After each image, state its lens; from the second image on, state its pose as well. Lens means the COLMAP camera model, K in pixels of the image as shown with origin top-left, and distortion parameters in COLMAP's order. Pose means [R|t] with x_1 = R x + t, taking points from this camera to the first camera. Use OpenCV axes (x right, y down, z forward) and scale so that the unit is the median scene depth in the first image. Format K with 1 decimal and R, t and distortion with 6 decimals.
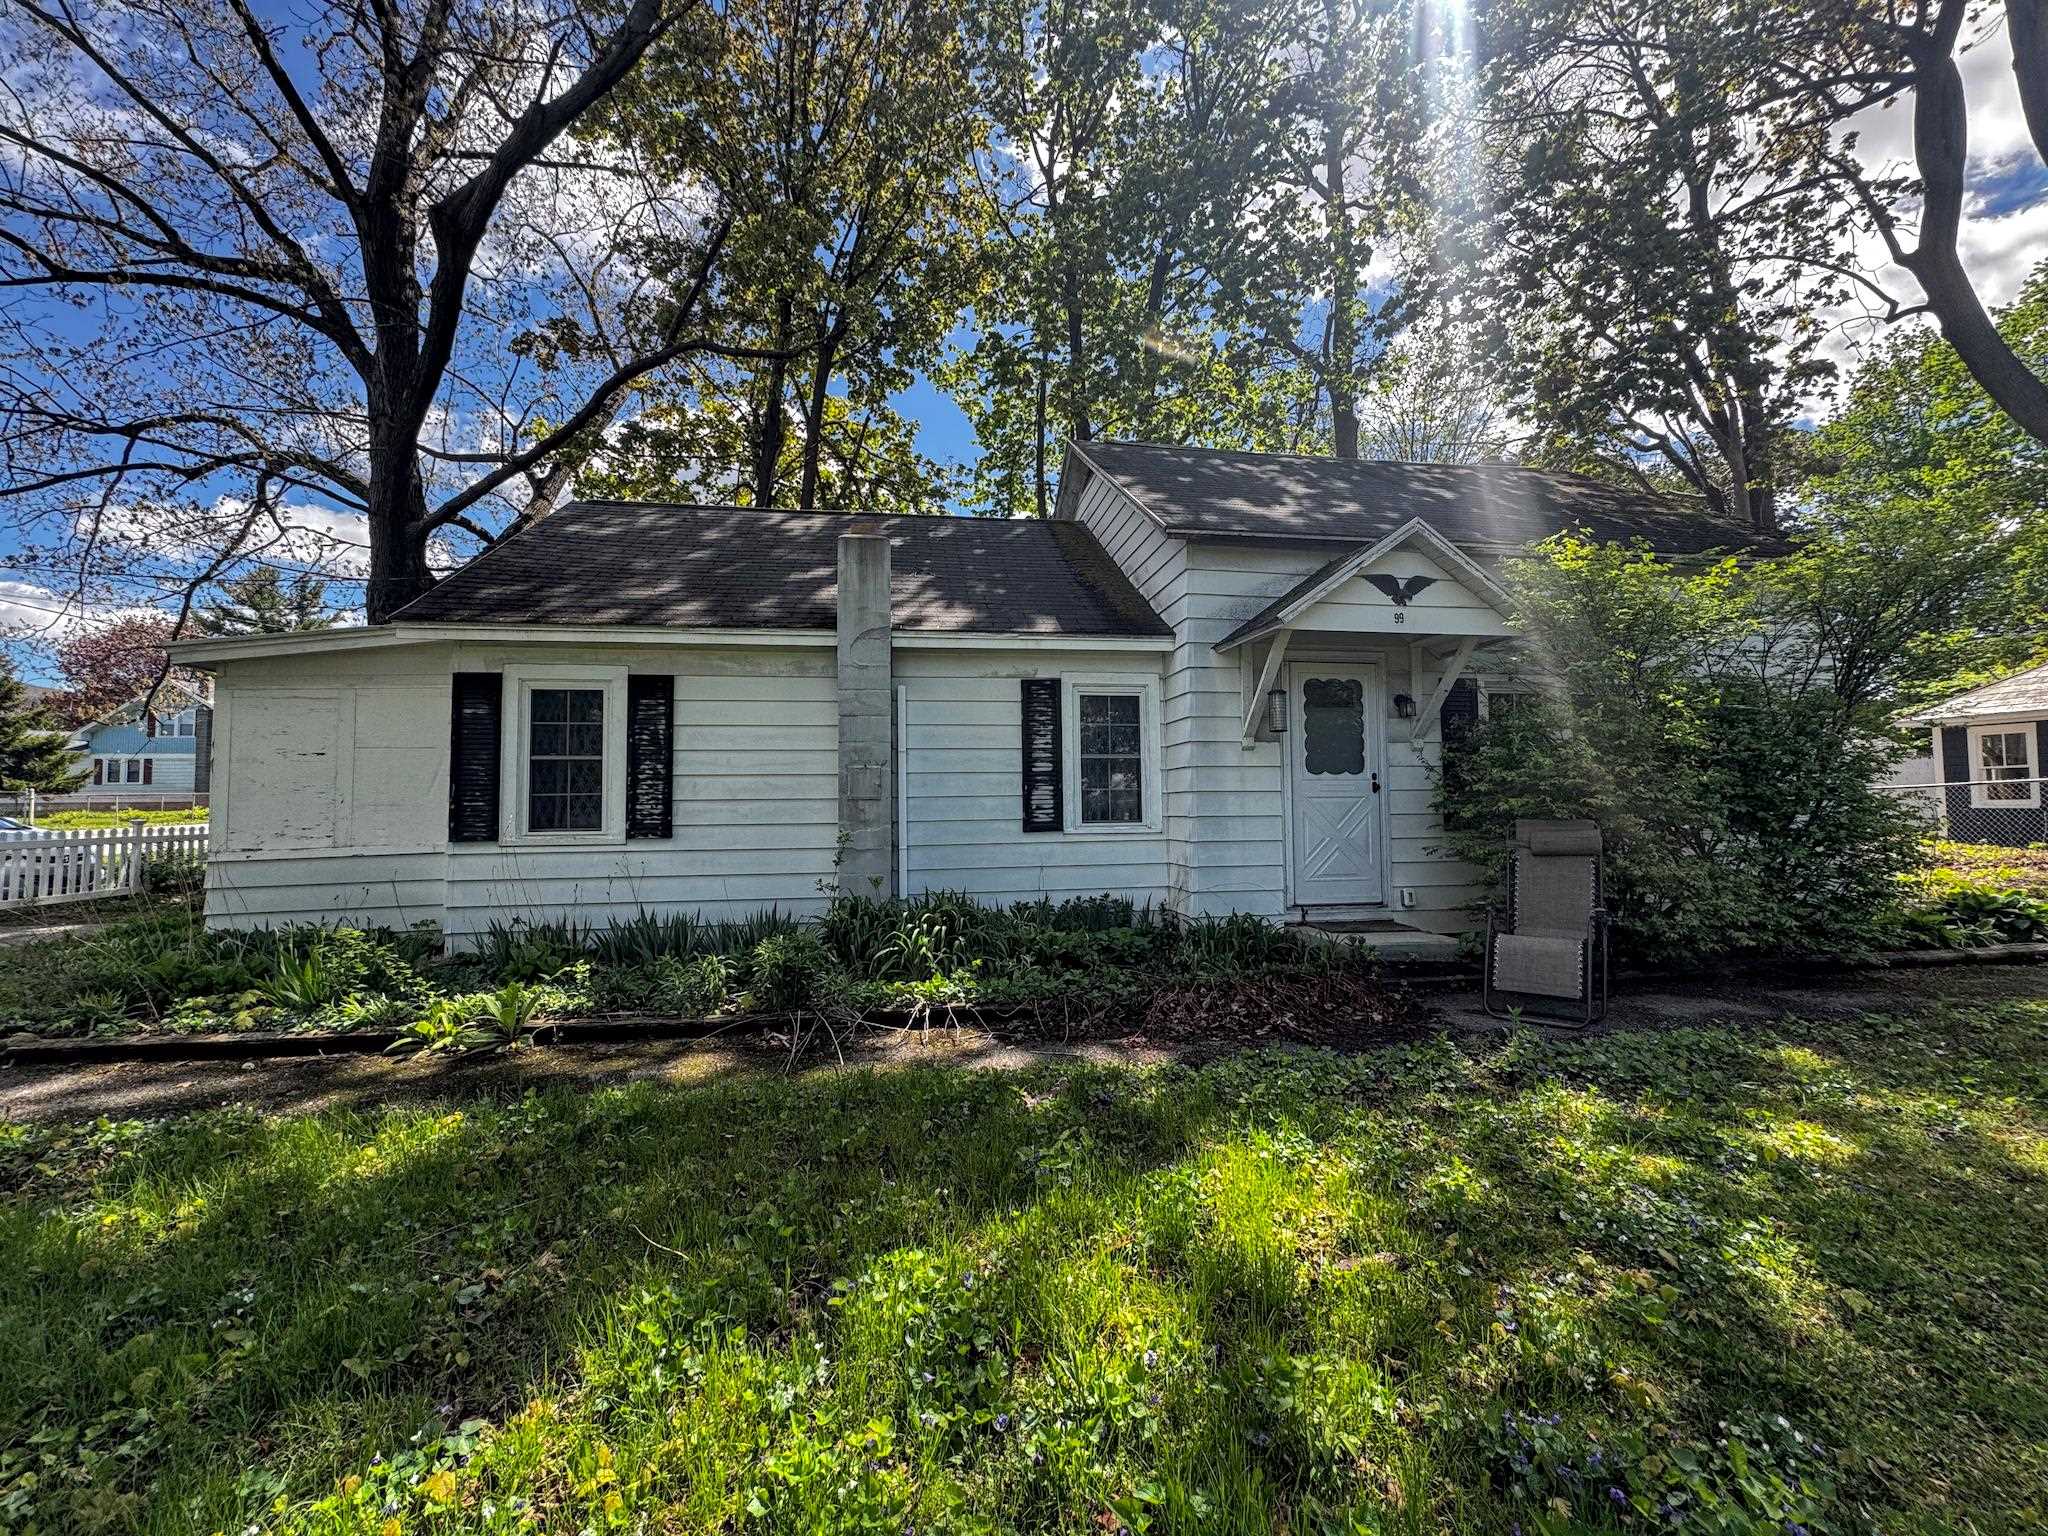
lens RADIAL K [[830.5, 0, 1024.2], [0, 830.5, 772.2], [0, 0, 1]] dist [-0.004021, 0.000652]
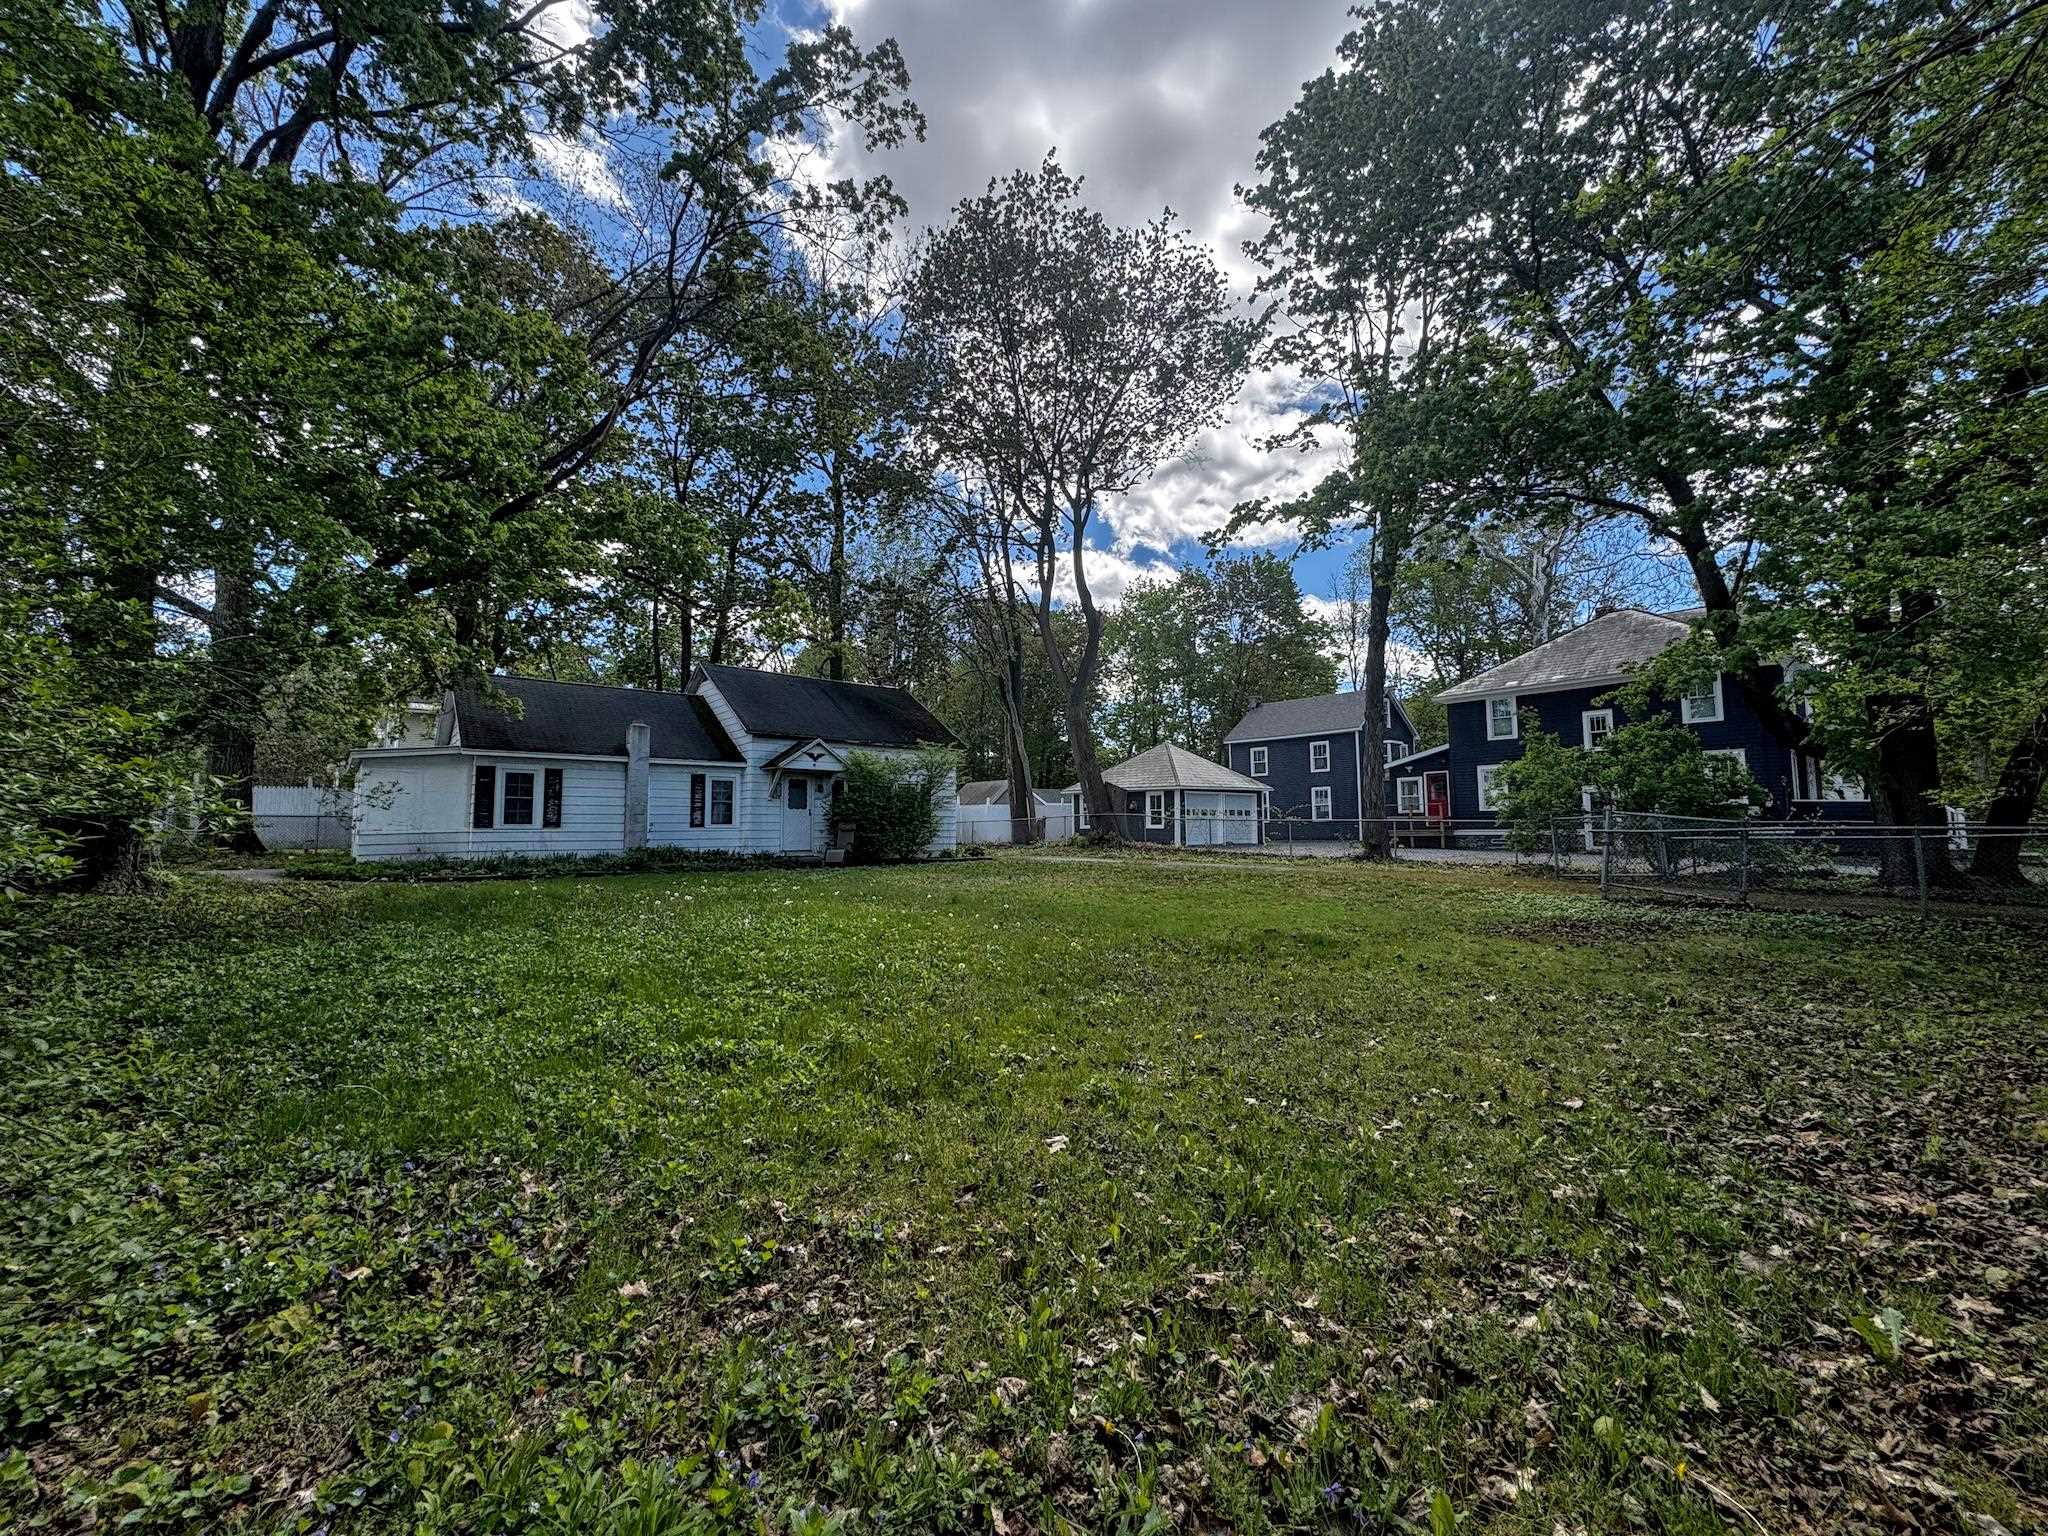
lens RADIAL K [[830.5, 0, 1015.3], [0, 830.5, 768.4], [0, 0, 1]] dist [-0.004021, 0.000652]
pose [[0.867099, 0.047233, 0.495891, -0.489513], [-0.033797, 0.998779, -0.036036, -0.070514], [-0.496988, 0.014487, 0.867636, -2.198580]]
